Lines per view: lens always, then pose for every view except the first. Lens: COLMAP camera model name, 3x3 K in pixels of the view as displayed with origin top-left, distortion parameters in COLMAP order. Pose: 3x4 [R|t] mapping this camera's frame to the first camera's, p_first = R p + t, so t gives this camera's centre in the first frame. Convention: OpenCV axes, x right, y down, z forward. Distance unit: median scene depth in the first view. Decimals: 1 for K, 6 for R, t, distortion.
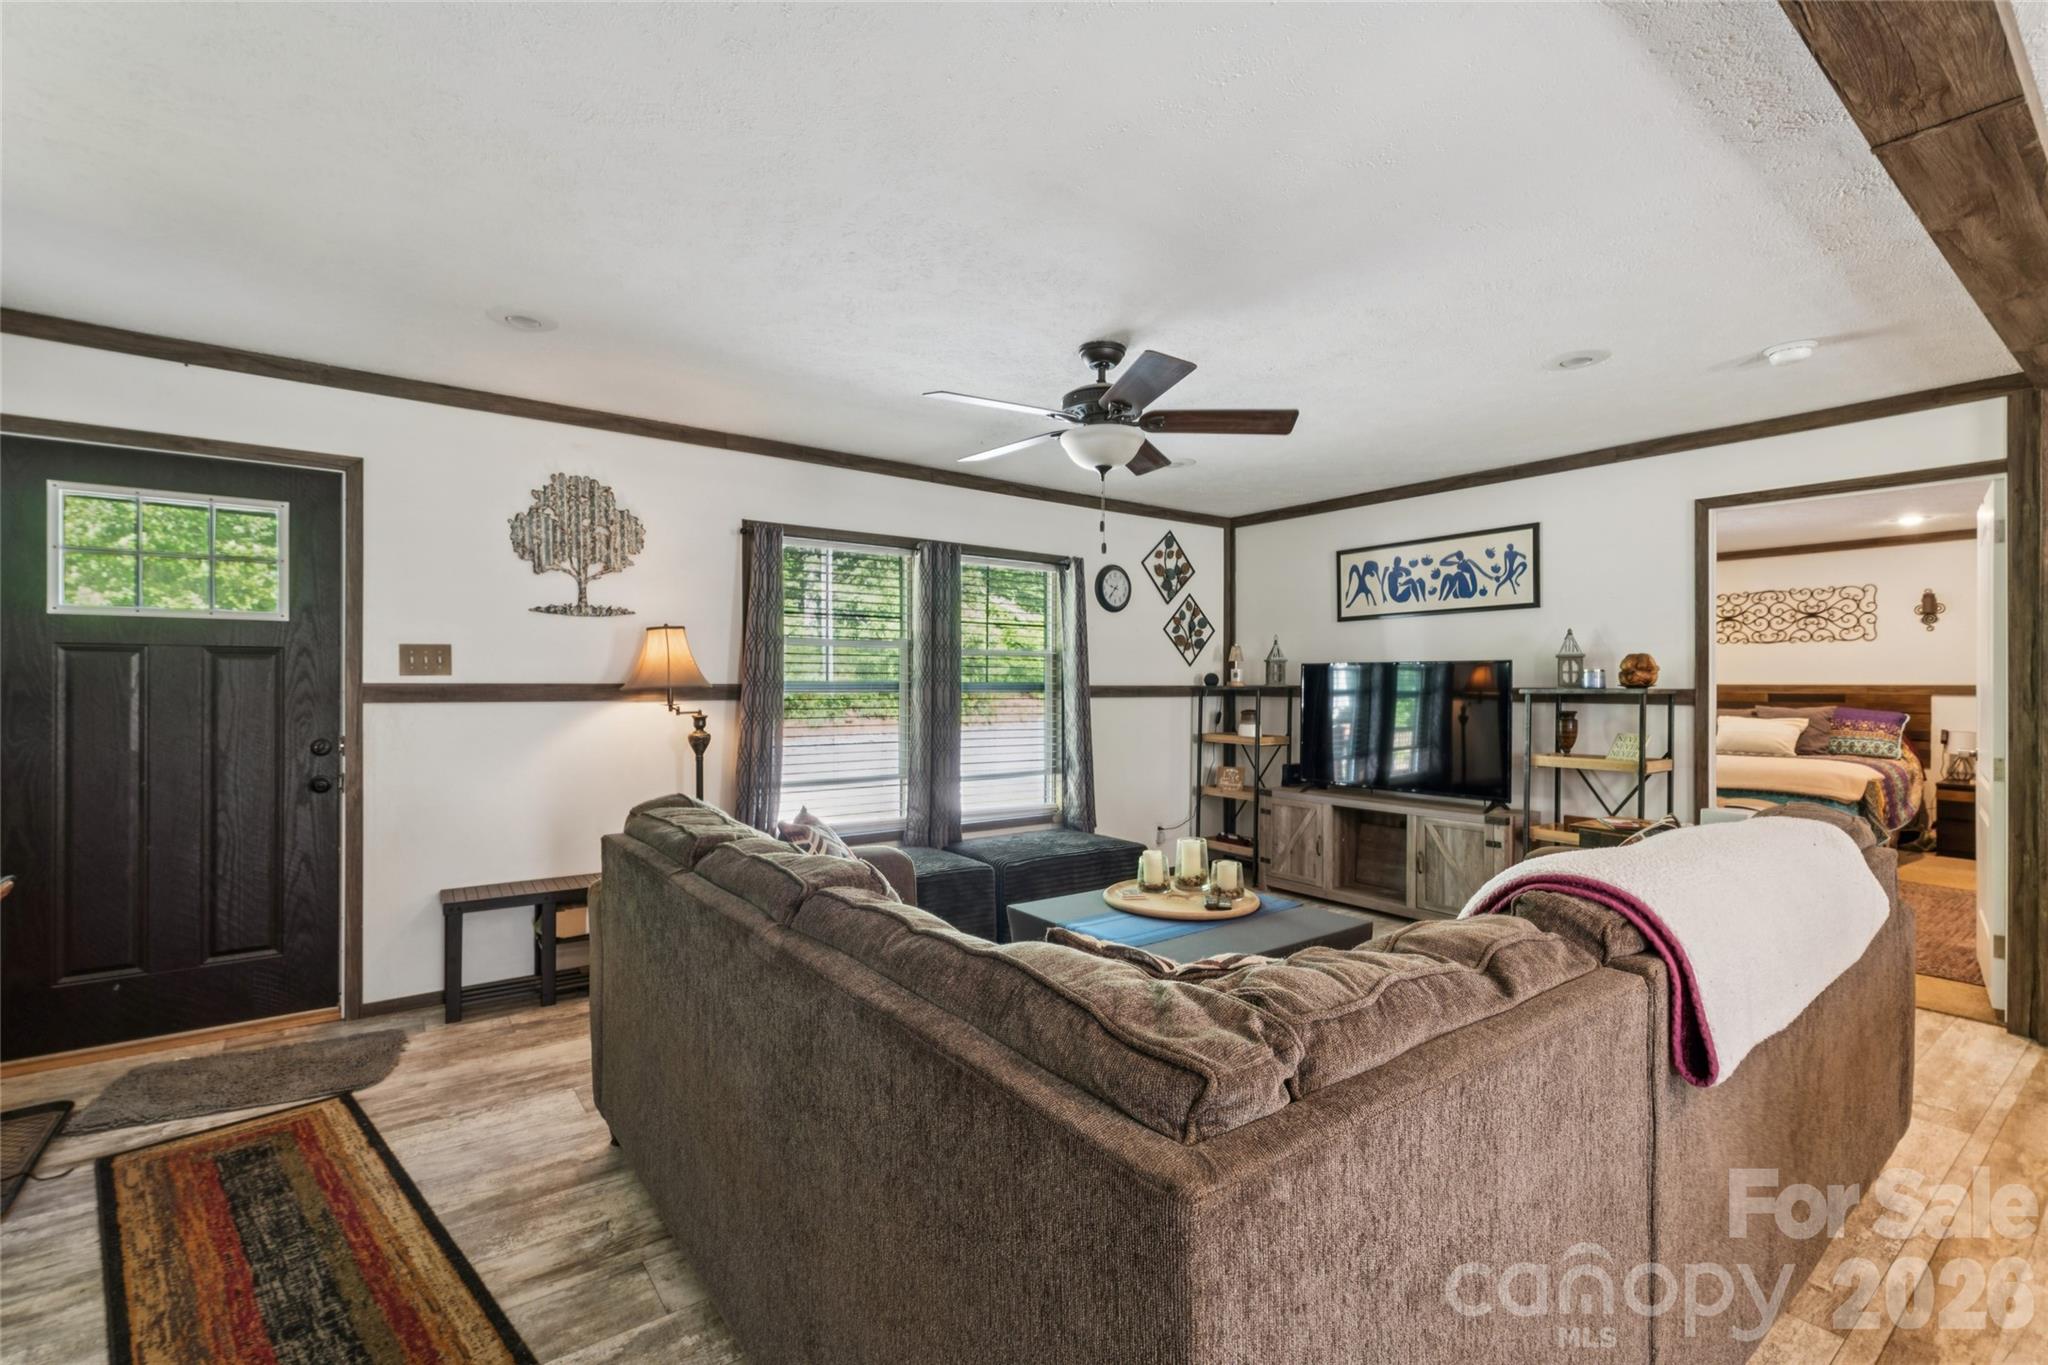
lens RADIAL K [[895.9, 0, 1027.6], [0, 895.9, 684.7], [0, 0, 1]] dist [-0.000267, -0.000314]
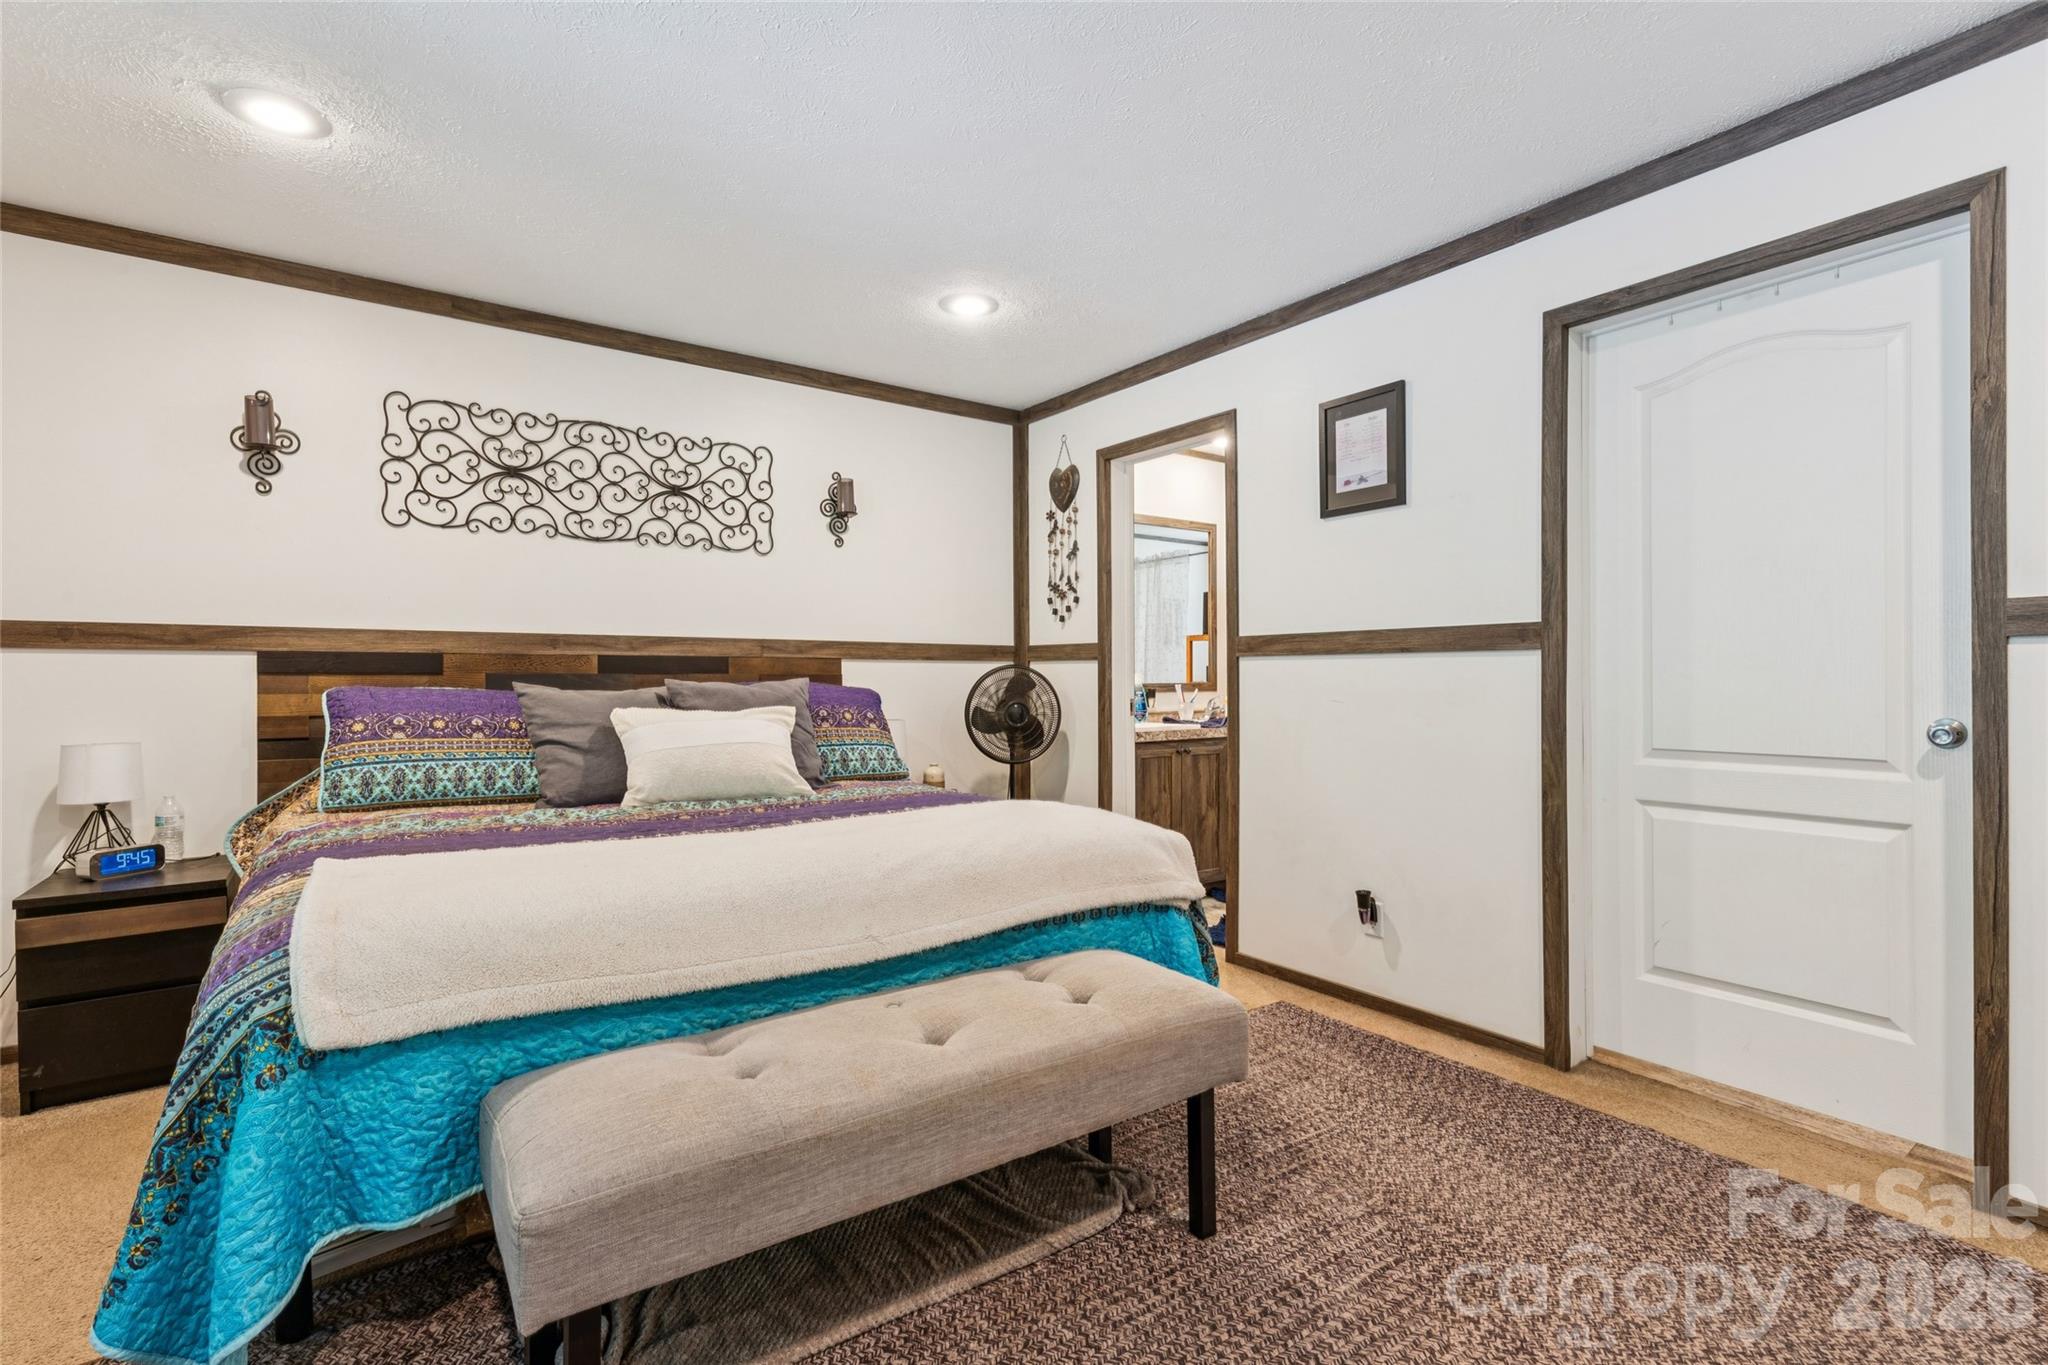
lens RADIAL K [[936.3, 0, 1026.1], [0, 936.3, 681.1], [0, 0, 1]] dist [0.004227, -0.001129]
pose [[0.017763, -0.001388, 0.999841, 0.563172], [0.004364, 0.999990, 0.001311, 0.034683], [-0.999833, 0.004340, 0.017768, 1.189218]]
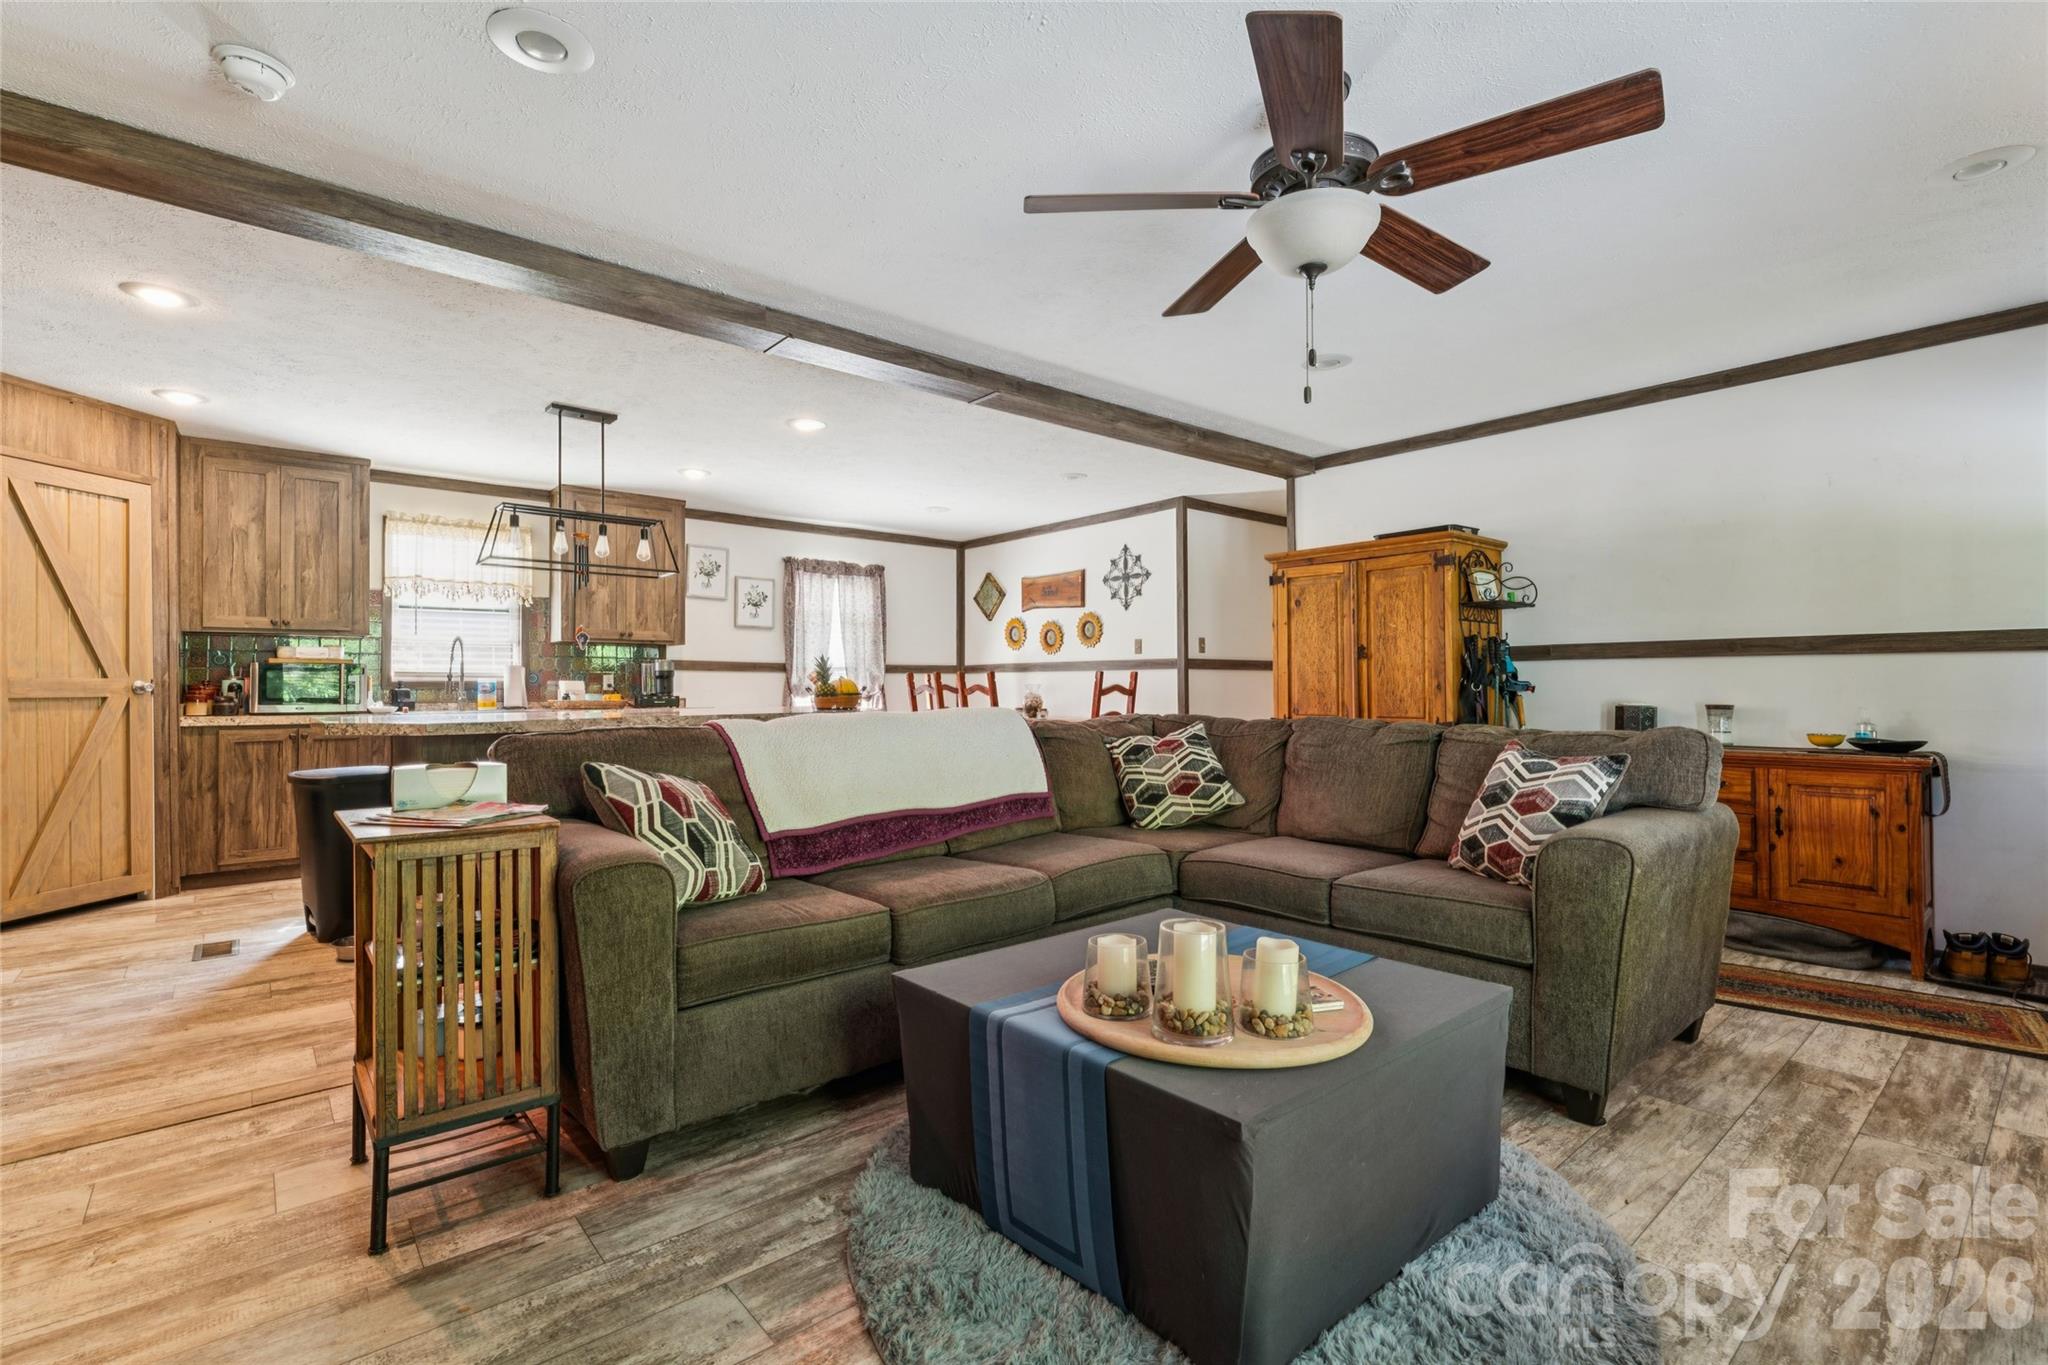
lens RADIAL K [[919.6, 0, 1015.3], [0, 919.6, 680.2], [0, 0, 1]] dist [0.001936, 0.000139]
pose [[-0.998567, -0.003484, -0.053406, 0.206248], [-0.003369, 0.999992, -0.002247, 0.037631], [0.053414, -0.002064, -0.998570, 1.015000]]
